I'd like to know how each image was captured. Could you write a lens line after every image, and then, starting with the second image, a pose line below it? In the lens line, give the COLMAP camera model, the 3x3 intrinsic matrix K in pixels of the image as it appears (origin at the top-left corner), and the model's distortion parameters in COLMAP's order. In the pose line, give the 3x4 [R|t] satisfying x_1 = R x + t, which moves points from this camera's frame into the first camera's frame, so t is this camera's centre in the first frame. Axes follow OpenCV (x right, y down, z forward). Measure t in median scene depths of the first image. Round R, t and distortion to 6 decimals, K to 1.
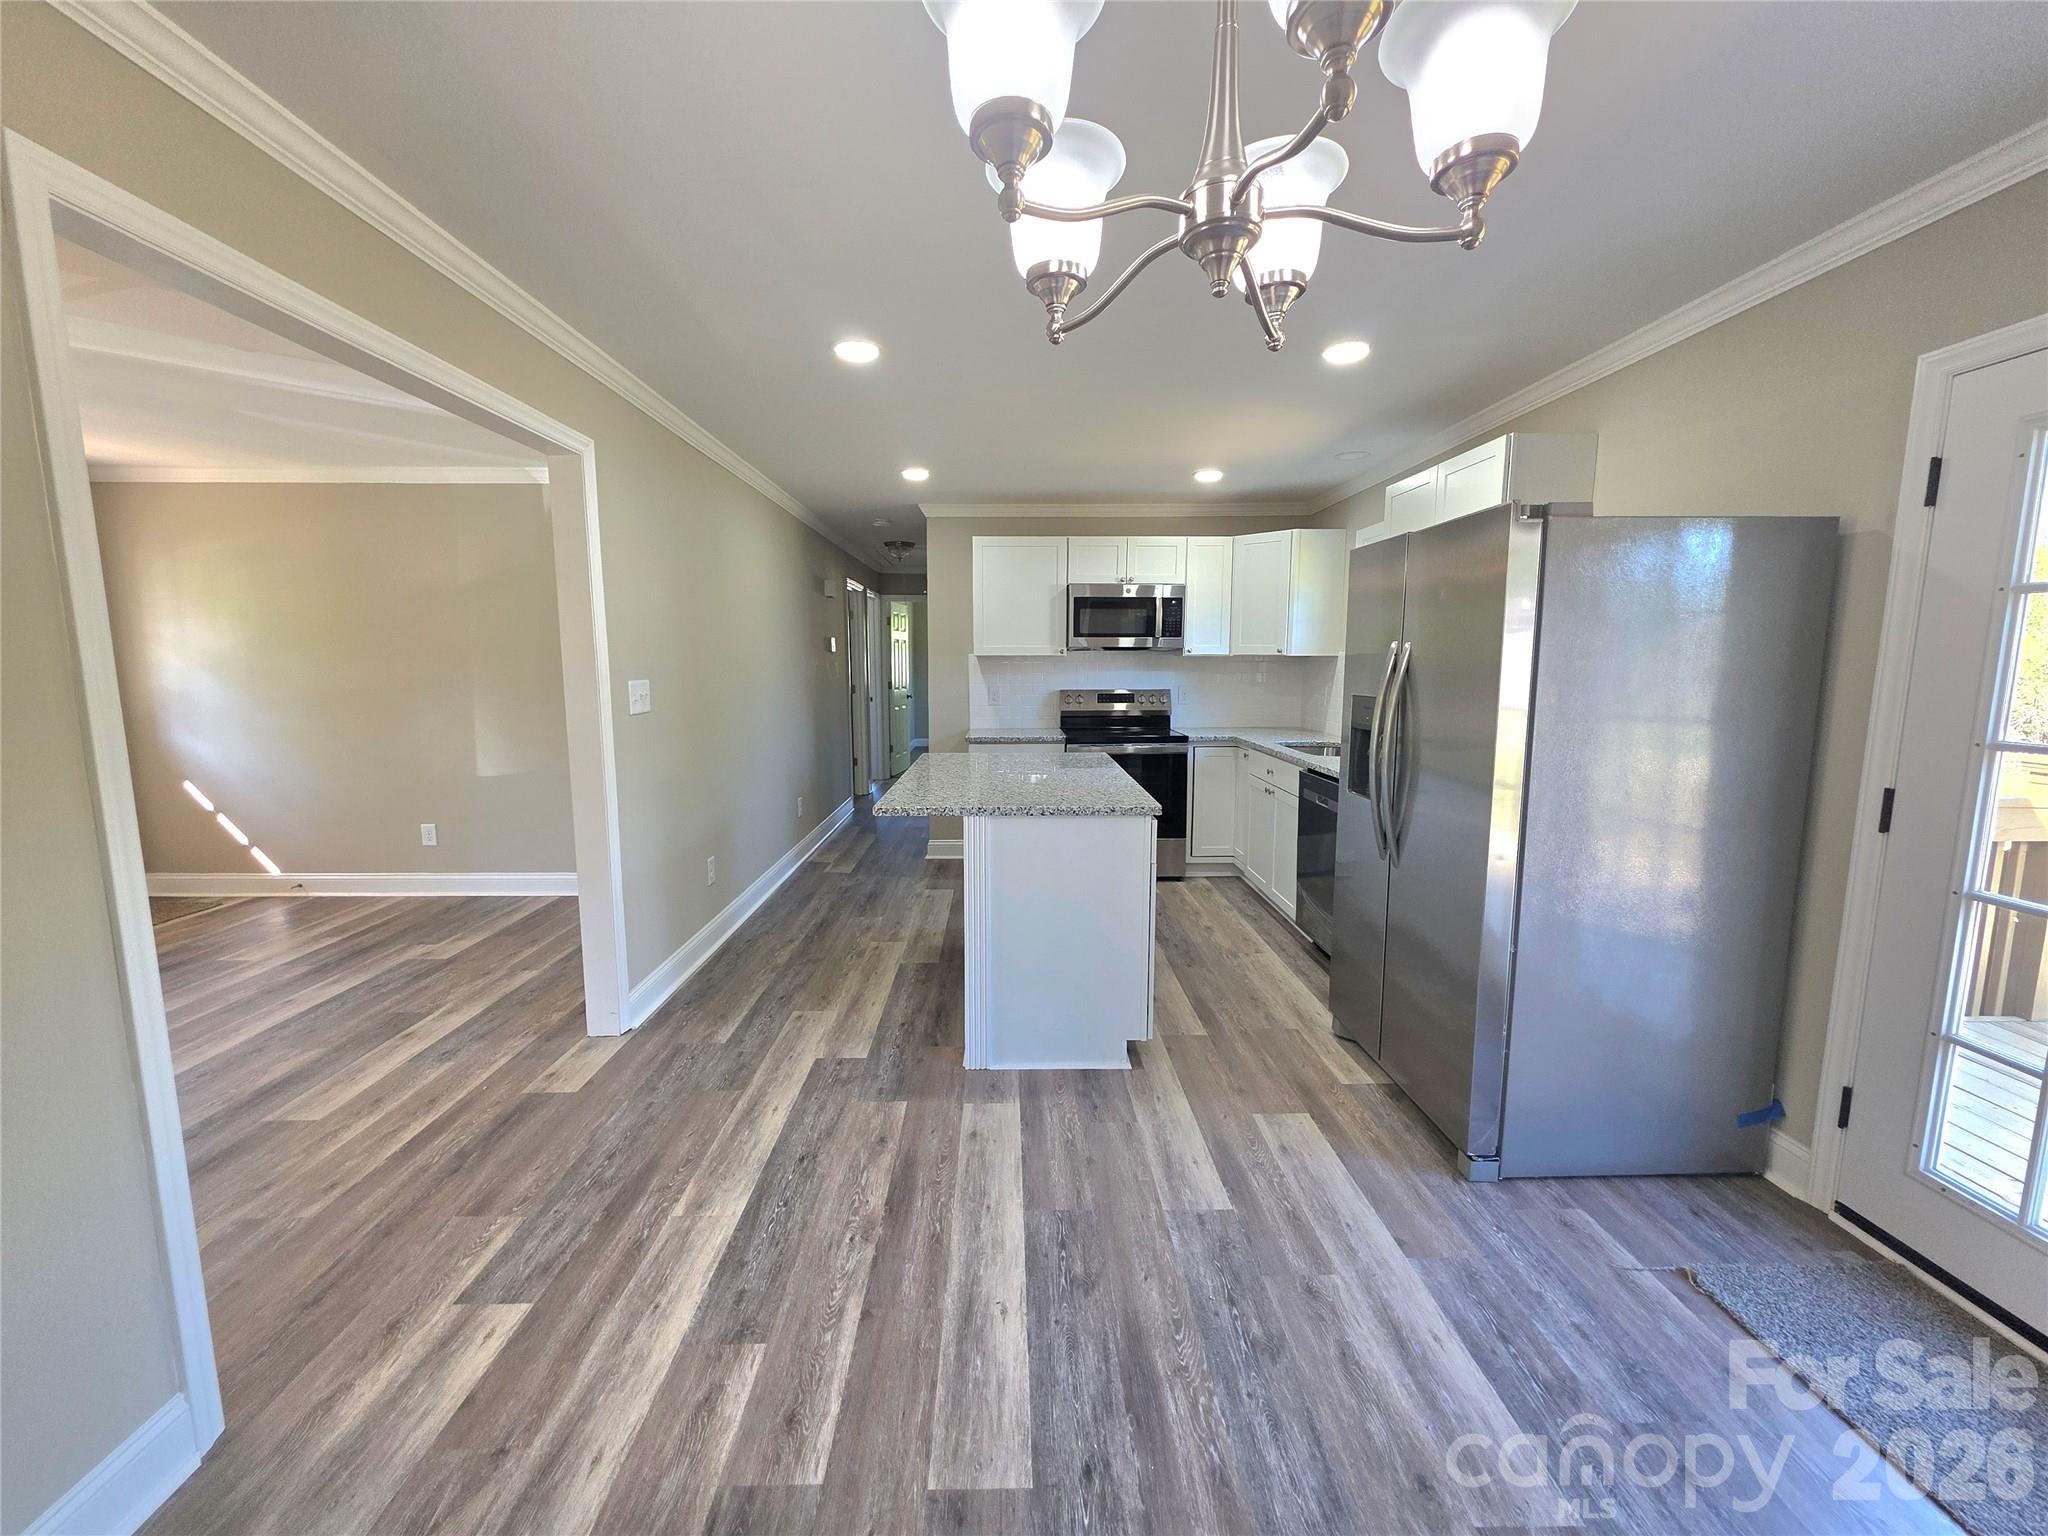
lens RADIAL K [[822.2, 0, 1015.2], [0, 822.2, 763.4], [0, 0, 1]] dist [-0.001425, 0.000740]
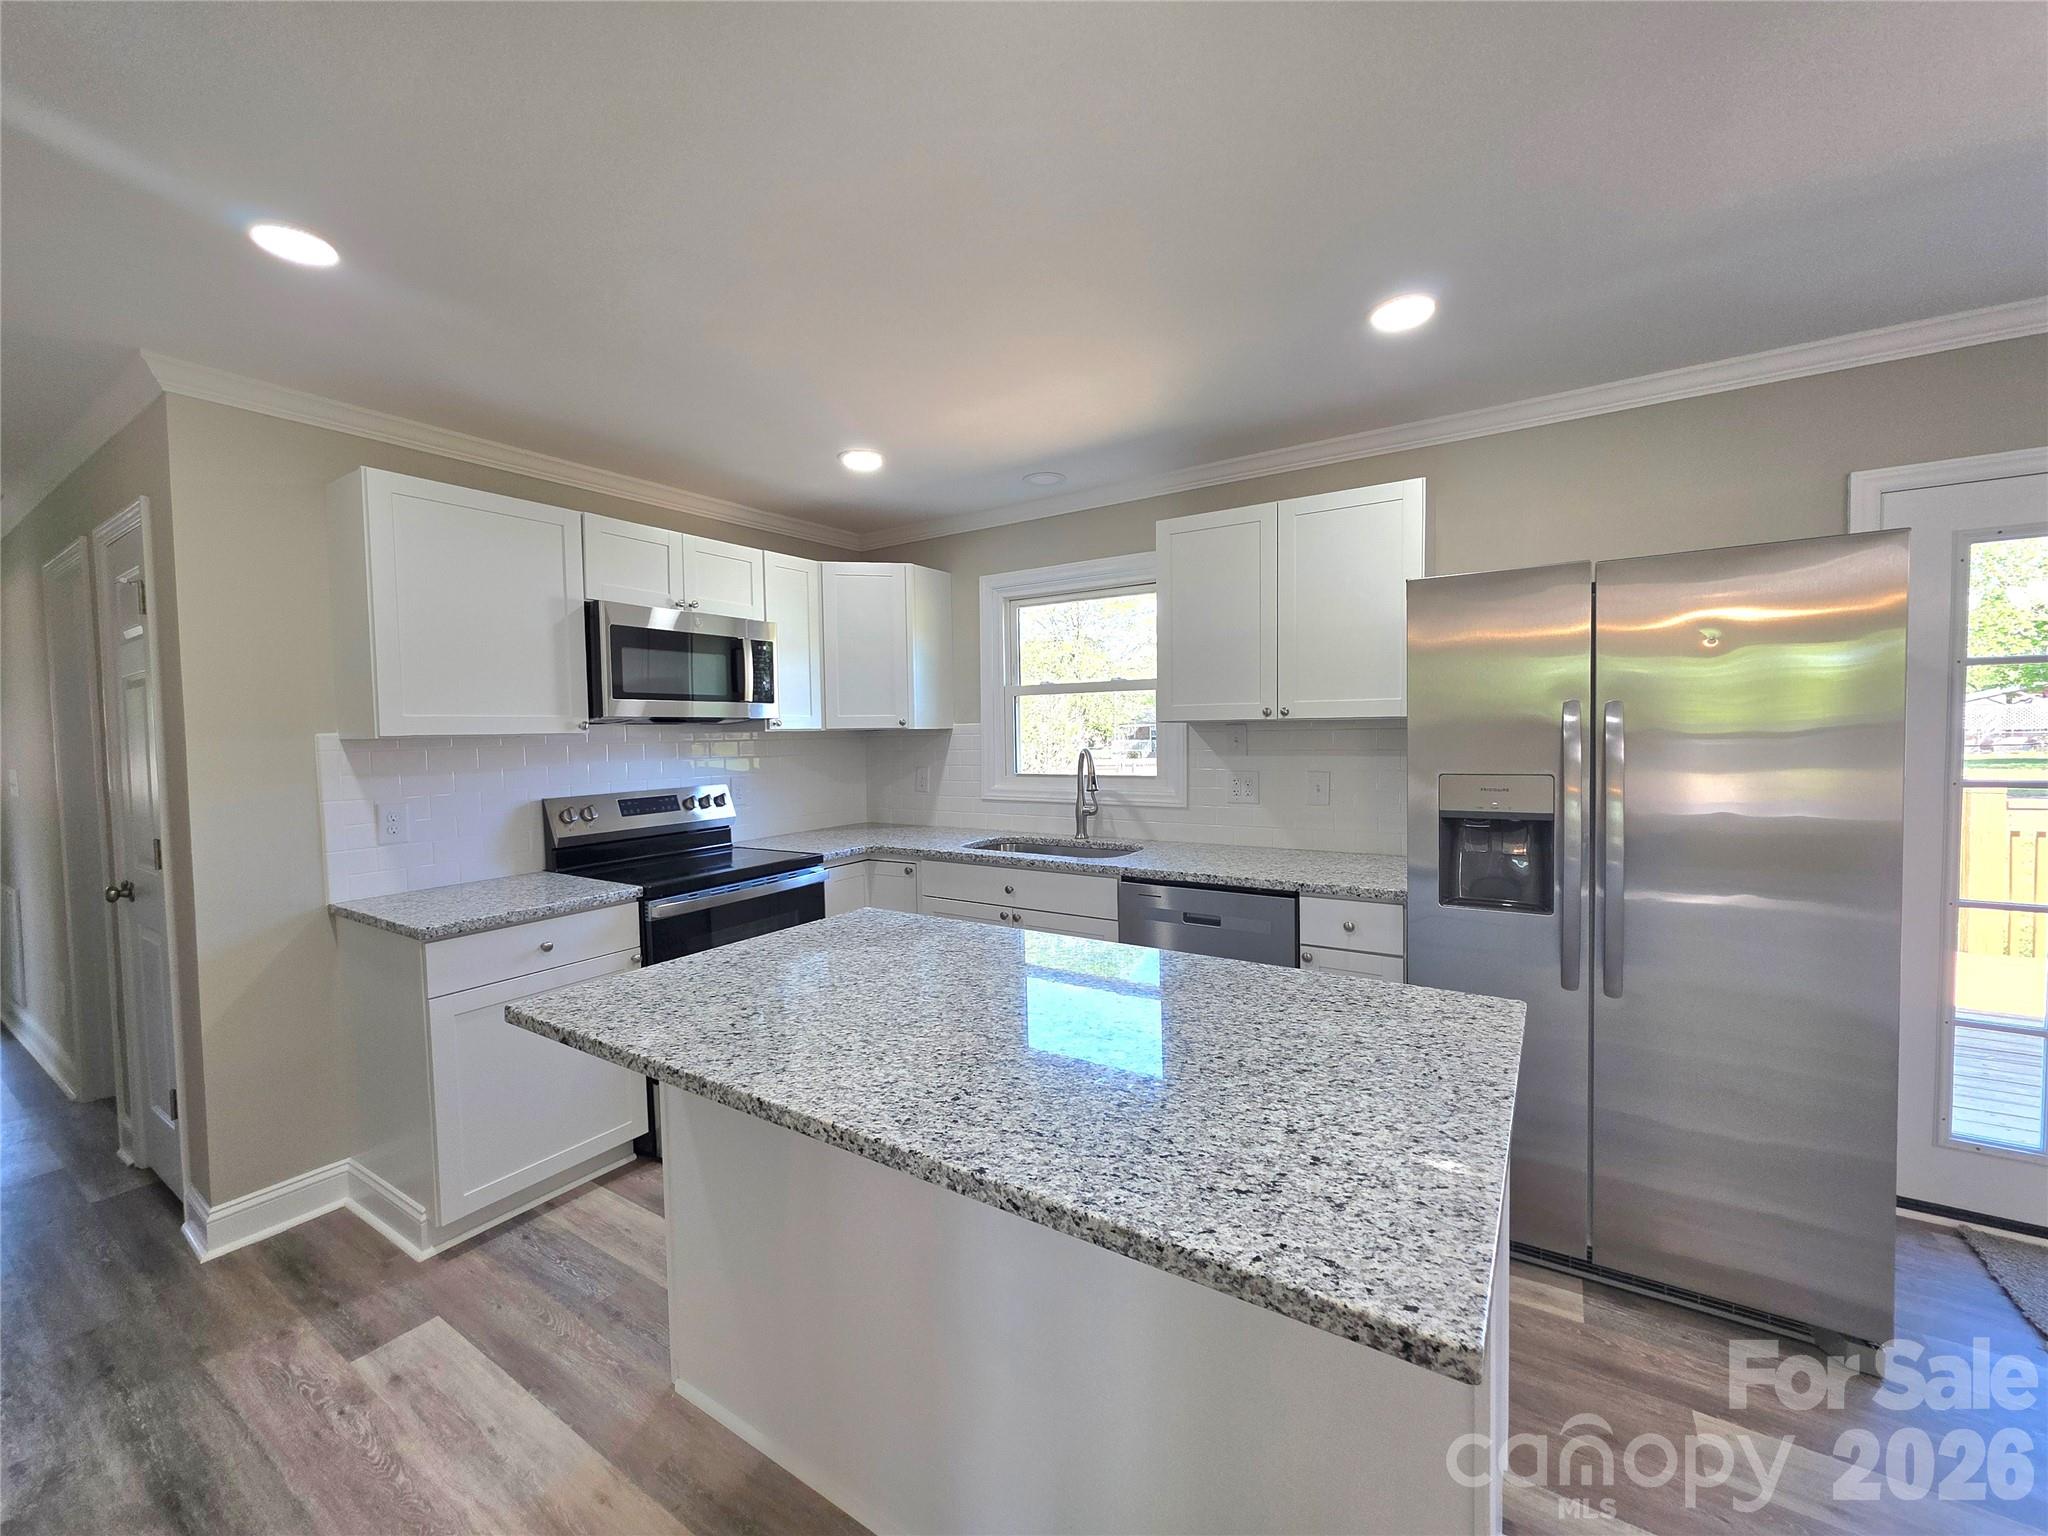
lens RADIAL K [[822.2, 0, 1022.1], [0, 822.2, 761.2], [0, 0, 1]] dist [-0.001425, 0.000740]
pose [[0.560003, -0.041898, 0.827431, -0.478287], [0.121719, 0.992044, -0.032146, -0.136047], [-0.819501, 0.118716, 0.560647, 1.040819]]
